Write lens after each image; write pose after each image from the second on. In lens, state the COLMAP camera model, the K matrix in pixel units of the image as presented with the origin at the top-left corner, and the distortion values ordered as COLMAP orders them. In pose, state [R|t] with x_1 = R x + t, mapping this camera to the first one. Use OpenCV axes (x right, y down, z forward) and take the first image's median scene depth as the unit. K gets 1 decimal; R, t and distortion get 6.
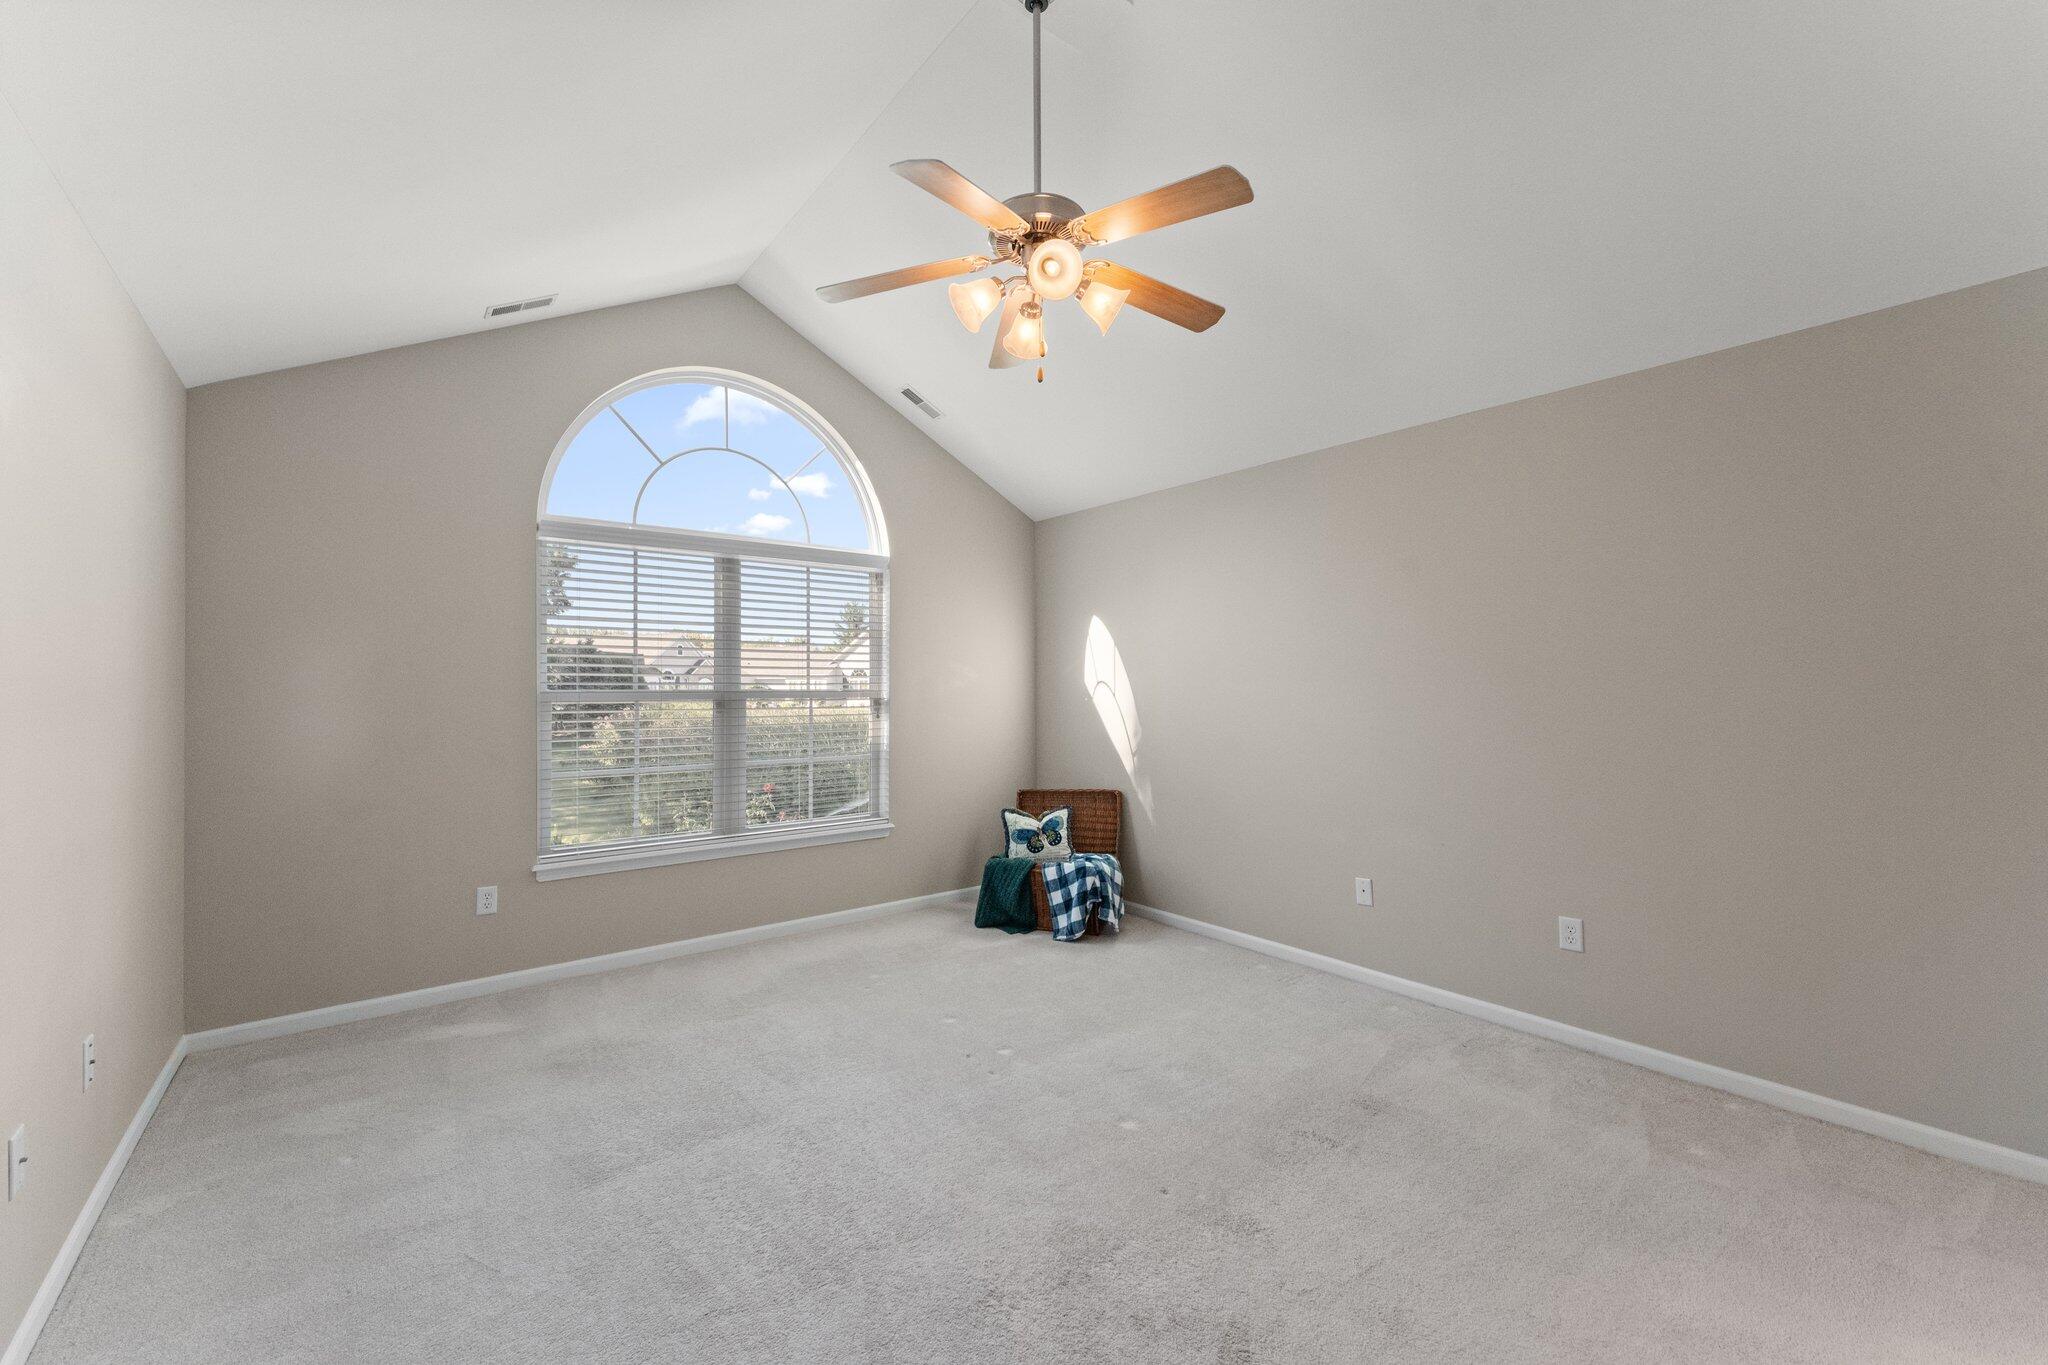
lens RADIAL K [[835.2, 0, 1024.6], [0, 835.2, 678.5], [0, 0, 1]] dist [0.001054, 0.001183]
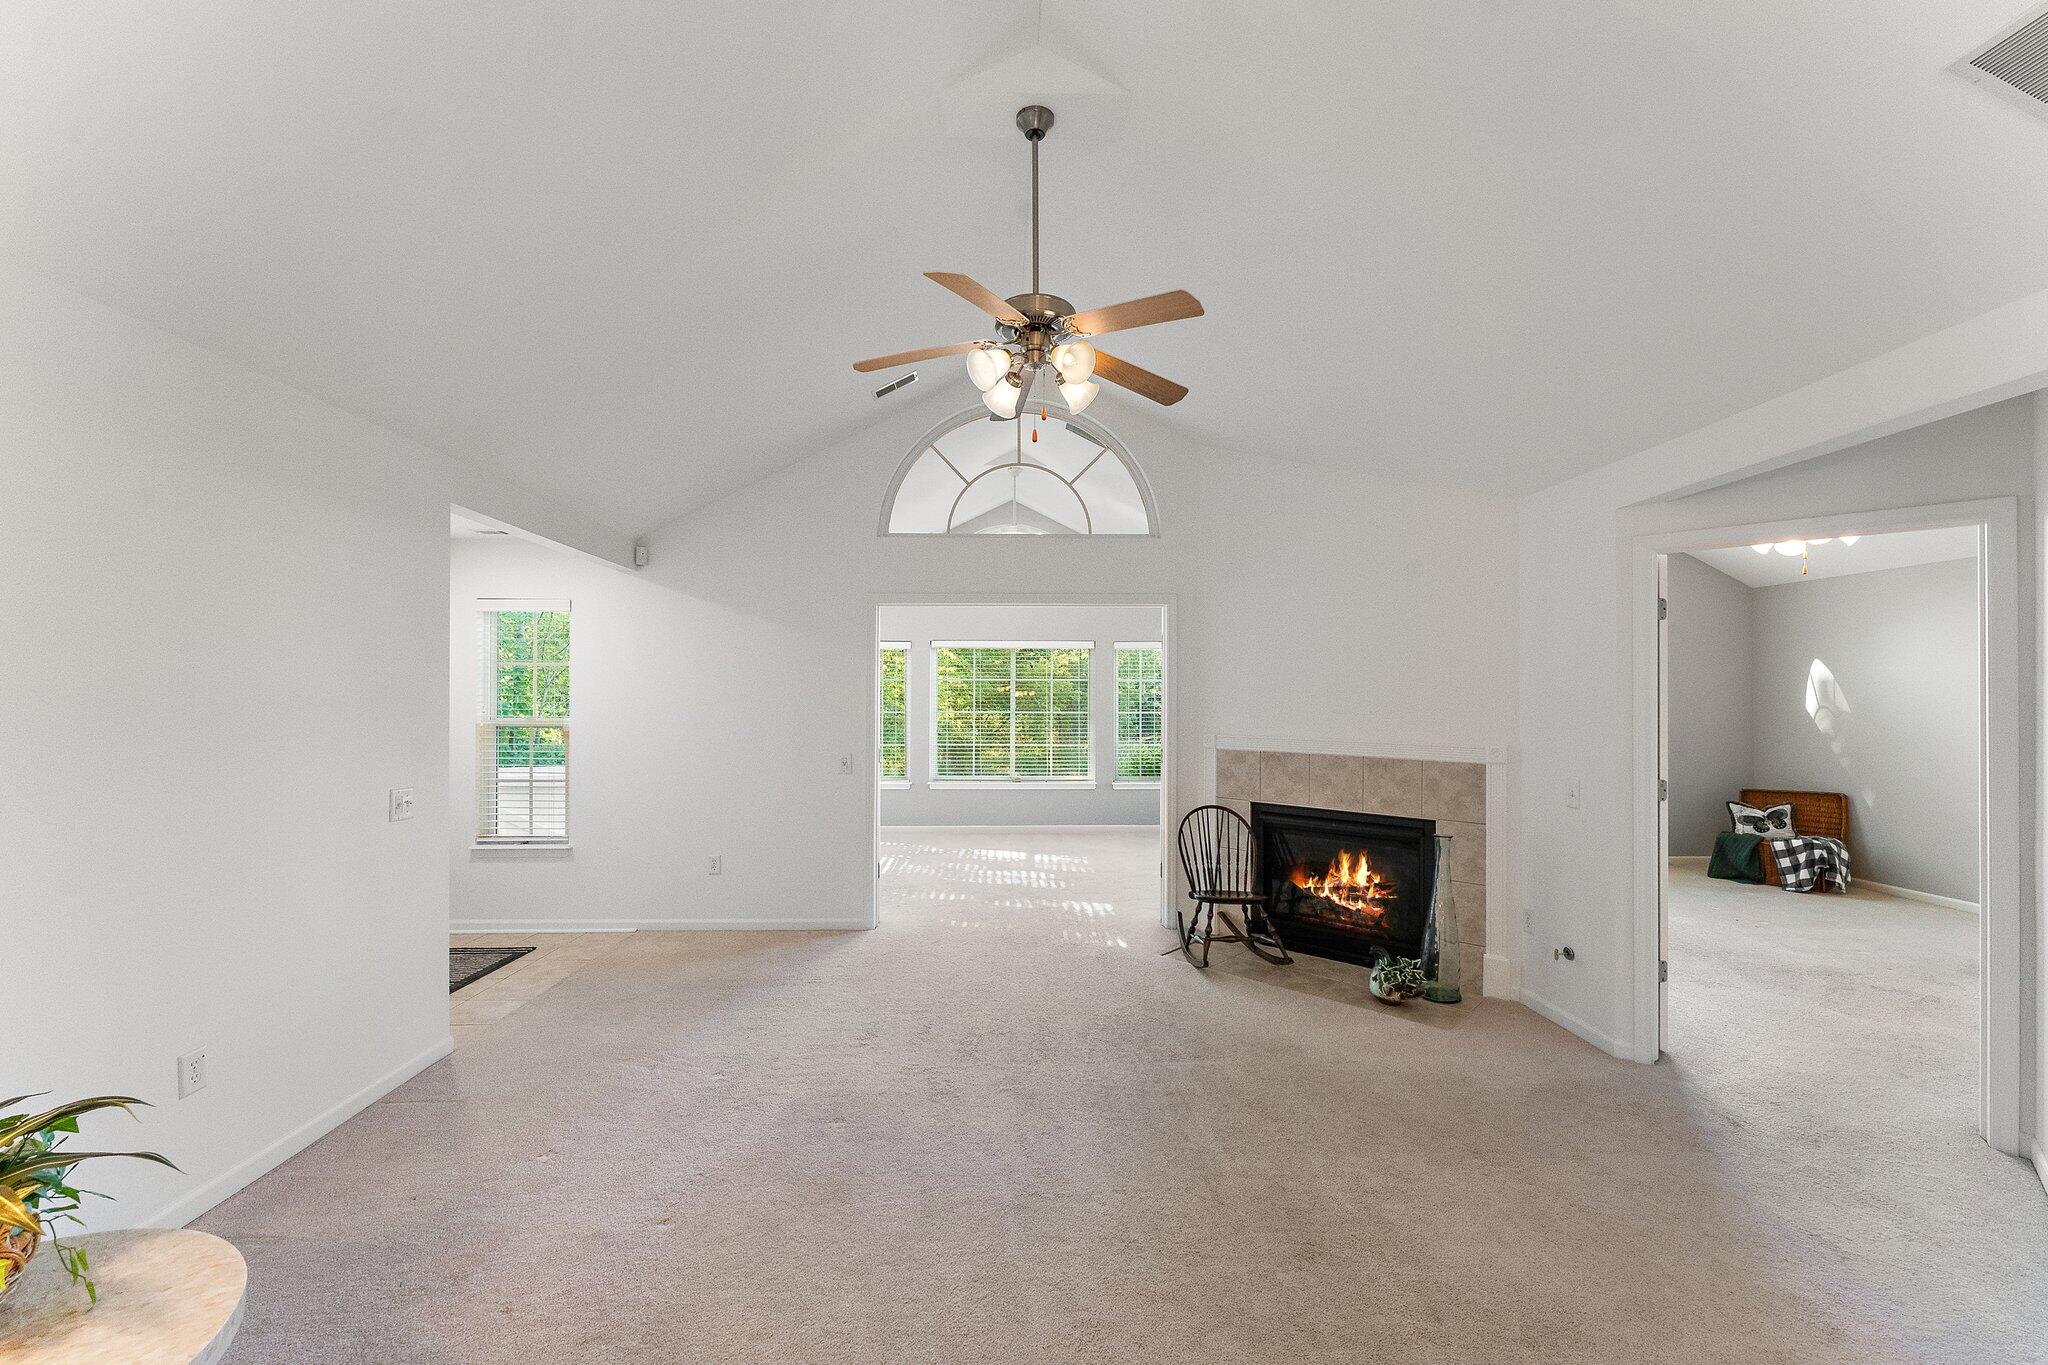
lens RADIAL K [[835.2, 0, 1012.9], [0, 835.2, 692.6], [0, 0, 1]] dist [0.001054, 0.001183]
pose [[0.799236, 0.003541, -0.601007, -0.156541], [0.003562, 0.999937, 0.010629, -0.049827], [0.601007, -0.010636, 0.799173, -0.932890]]
